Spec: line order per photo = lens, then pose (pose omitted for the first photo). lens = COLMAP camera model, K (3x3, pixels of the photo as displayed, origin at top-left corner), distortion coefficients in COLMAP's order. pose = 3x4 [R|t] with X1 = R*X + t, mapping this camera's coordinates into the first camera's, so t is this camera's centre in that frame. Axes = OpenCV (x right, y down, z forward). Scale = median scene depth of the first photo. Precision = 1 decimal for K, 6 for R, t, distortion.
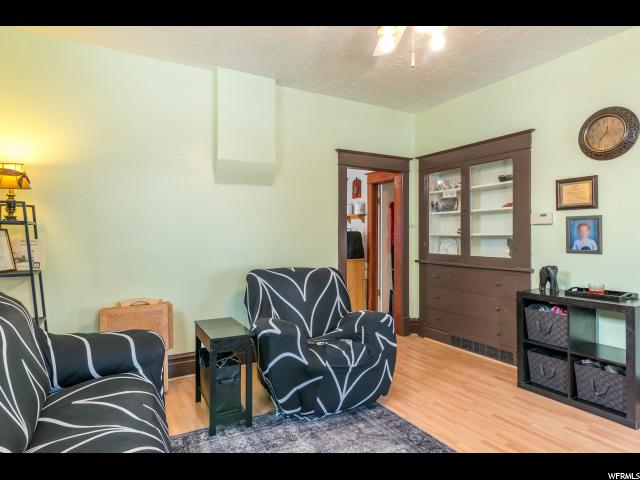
lens RADIAL K [[370.0, 0, 318.1], [0, 370.0, 235.5], [0, 0, 1]] dist [0.005833, -0.001463]
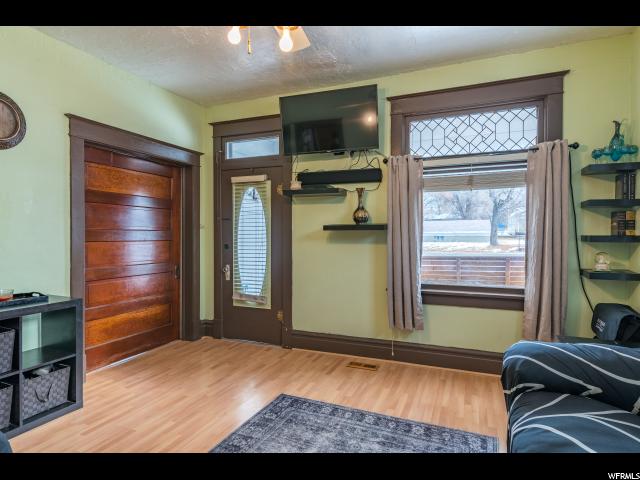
lens RADIAL K [[370.0, 0, 319.1], [0, 370.0, 240.7], [0, 0, 1]] dist [0.005833, -0.001463]
pose [[-0.606180, -0.013320, 0.795216, -0.365950], [-0.004202, 0.999899, 0.013545, -0.001504], [-0.795316, 0.004869, -0.606175, 0.858275]]
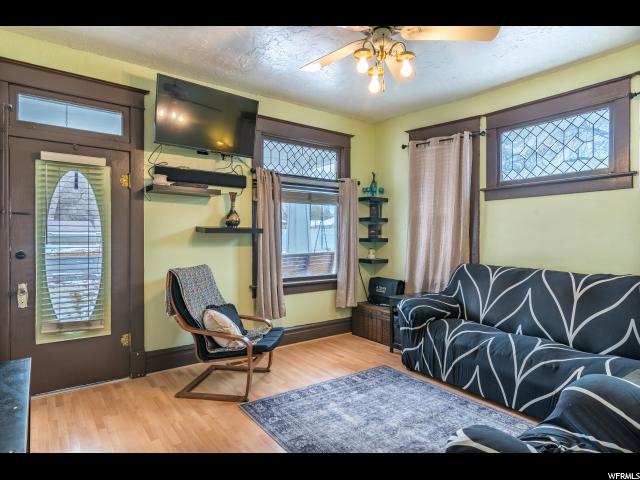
lens RADIAL K [[370.0, 0, 313.3], [0, 370.0, 239.7], [0, 0, 1]] dist [0.005833, -0.001463]
pose [[-0.993398, -0.000794, -0.114716, 0.337140], [-0.000804, 1.000000, 0.000042, 0.001717], [0.114716, 0.000134, -0.993398, 1.259251]]
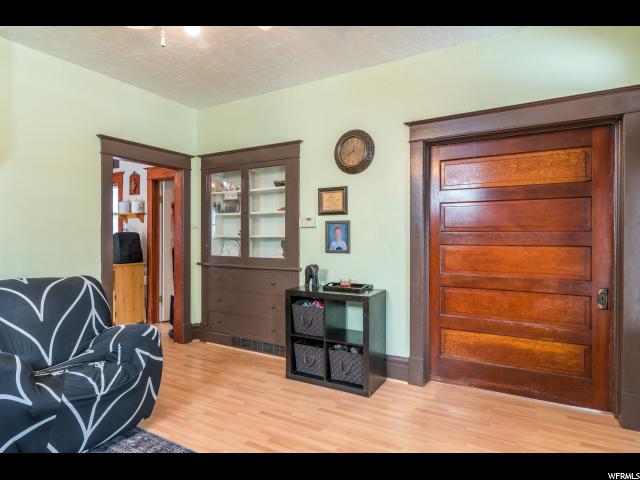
lens RADIAL K [[370.0, 0, 311.0], [0, 370.0, 239.5], [0, 0, 1]] dist [0.005833, -0.001463]
pose [[0.870506, -0.001397, 0.492155, 0.072965], [-0.002223, 0.999975, 0.006770, -0.001664], [-0.492152, -0.006987, 0.870481, 0.032874]]
